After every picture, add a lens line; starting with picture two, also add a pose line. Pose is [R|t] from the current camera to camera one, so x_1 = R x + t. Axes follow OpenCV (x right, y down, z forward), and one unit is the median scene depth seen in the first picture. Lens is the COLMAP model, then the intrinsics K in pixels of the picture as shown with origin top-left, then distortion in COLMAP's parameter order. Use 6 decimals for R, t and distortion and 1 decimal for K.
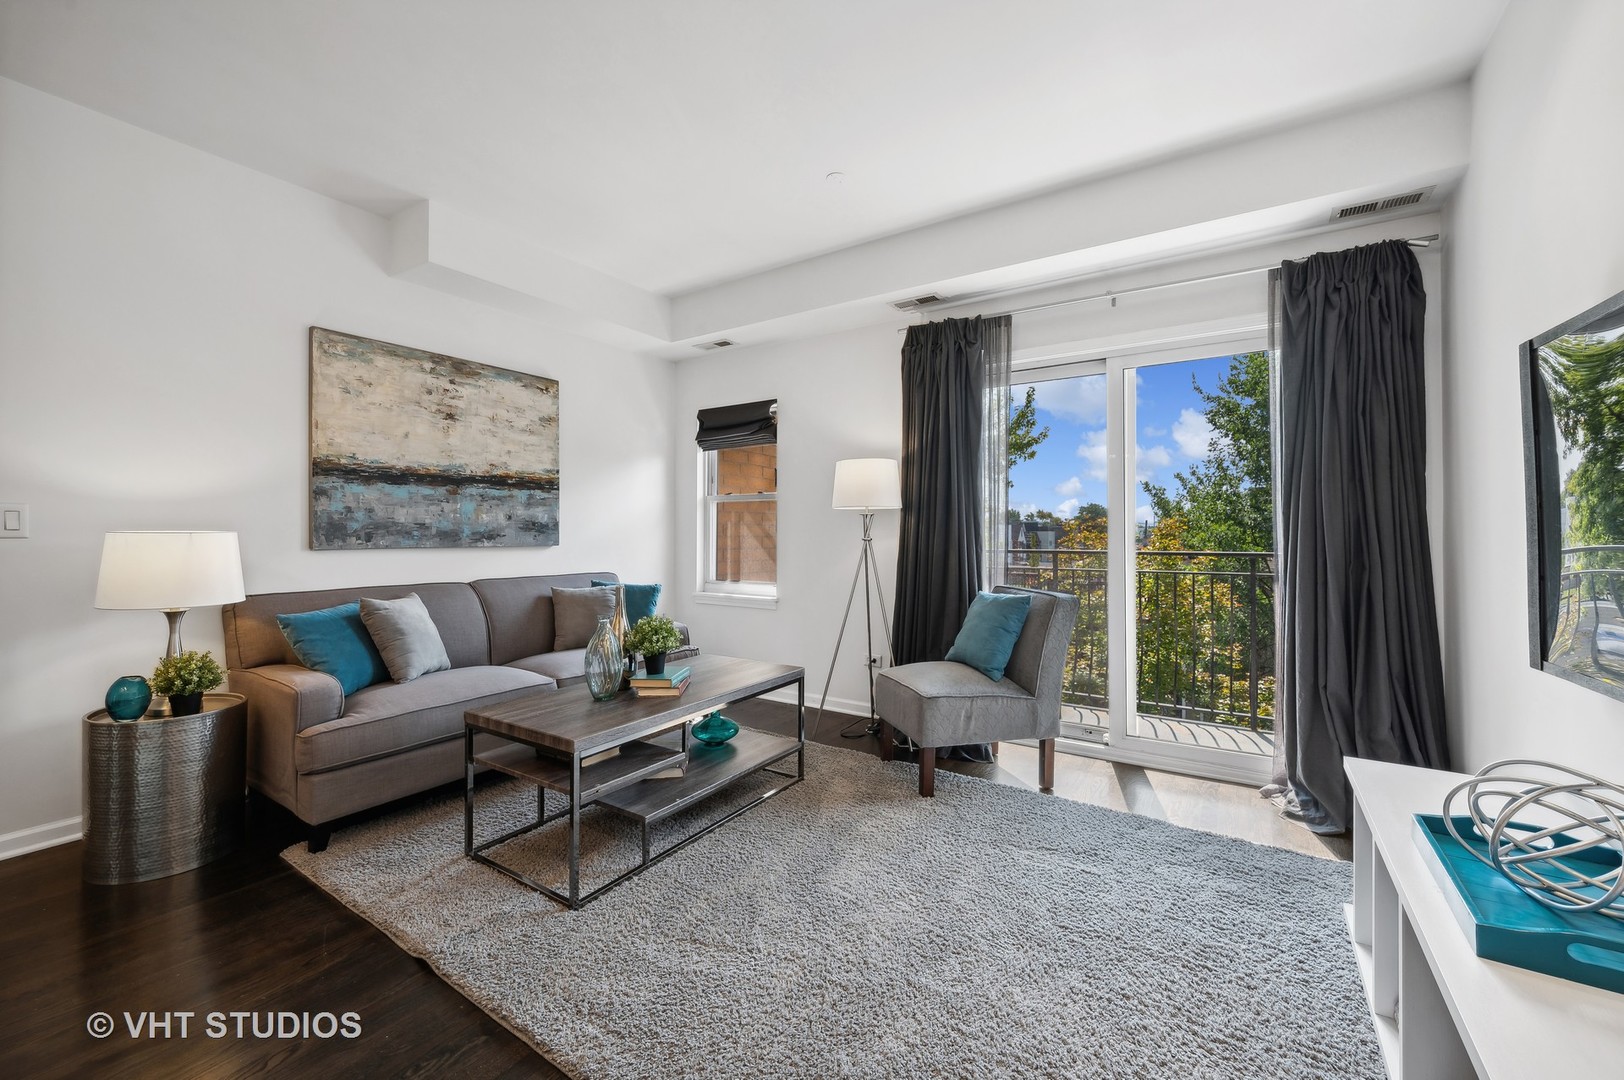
lens RADIAL K [[647.9, 0, 815.7], [0, 647.9, 530.8], [0, 0, 1]] dist [-0.000883, -0.000202]
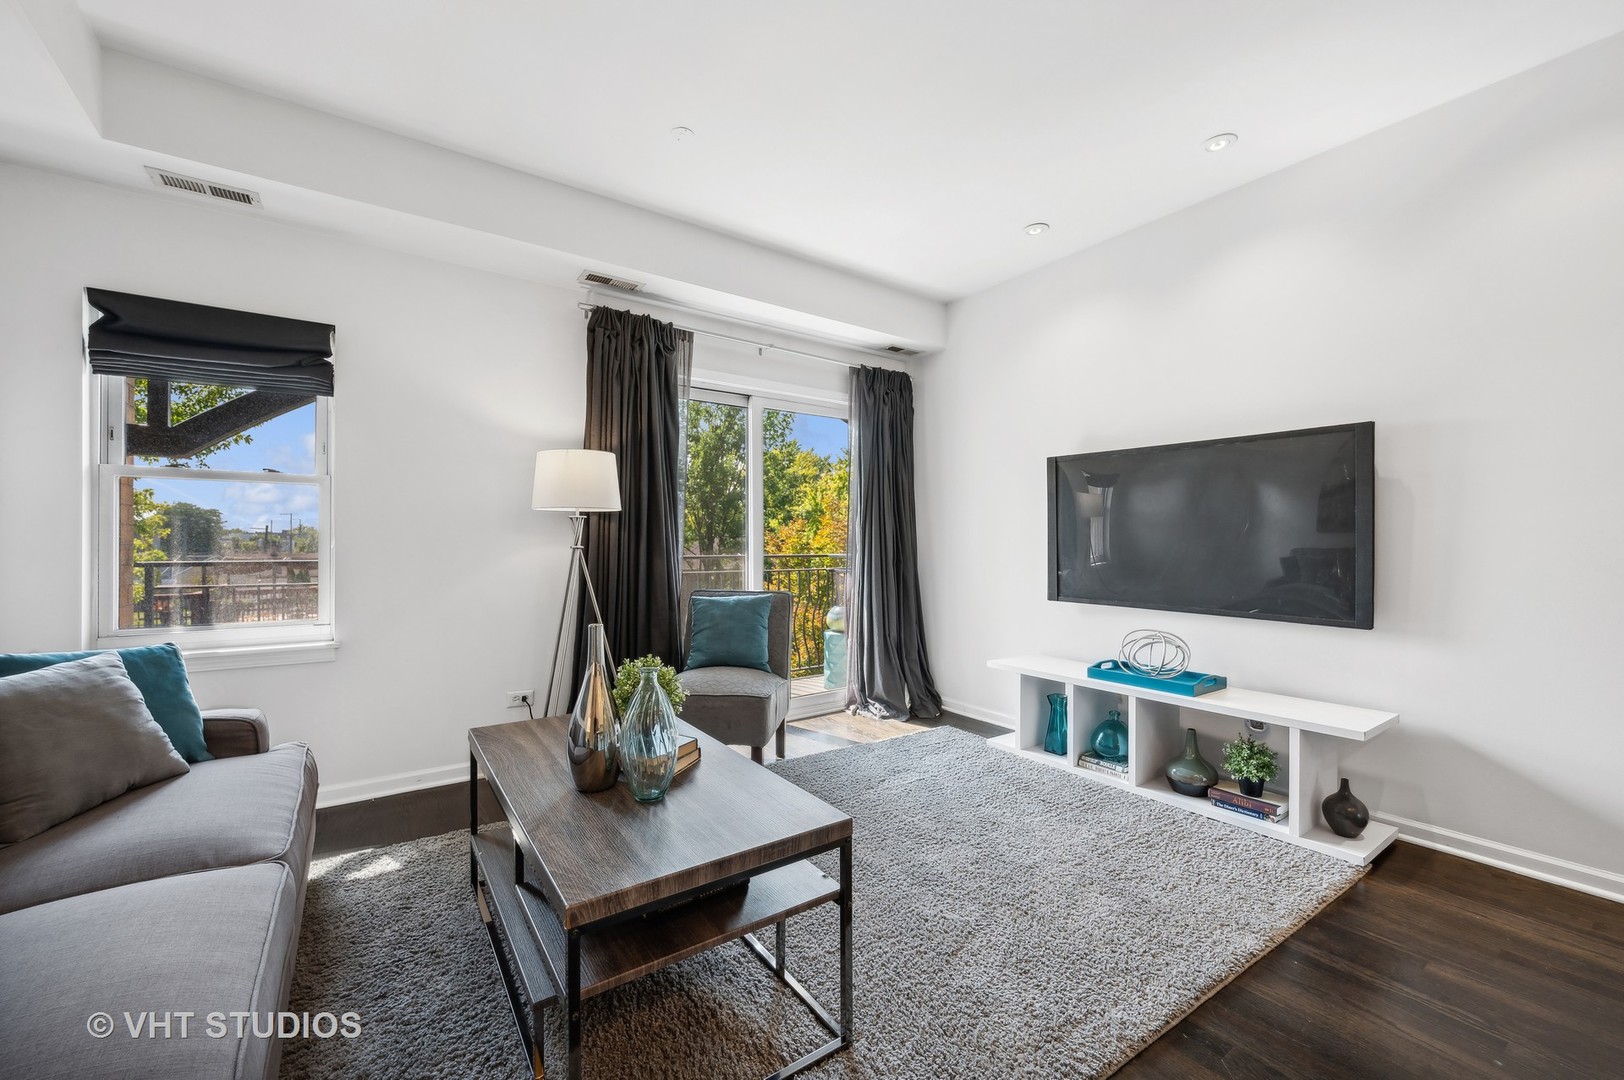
lens RADIAL K [[647.9, 0, 815.7], [0, 647.9, 541.2], [0, 0, 1]] dist [-0.000883, -0.000202]
pose [[0.367338, -0.000336, 0.930087, -0.602508], [-0.009506, 0.999946, 0.004115, -0.000833], [-0.930039, -0.010353, 0.367315, 0.423802]]
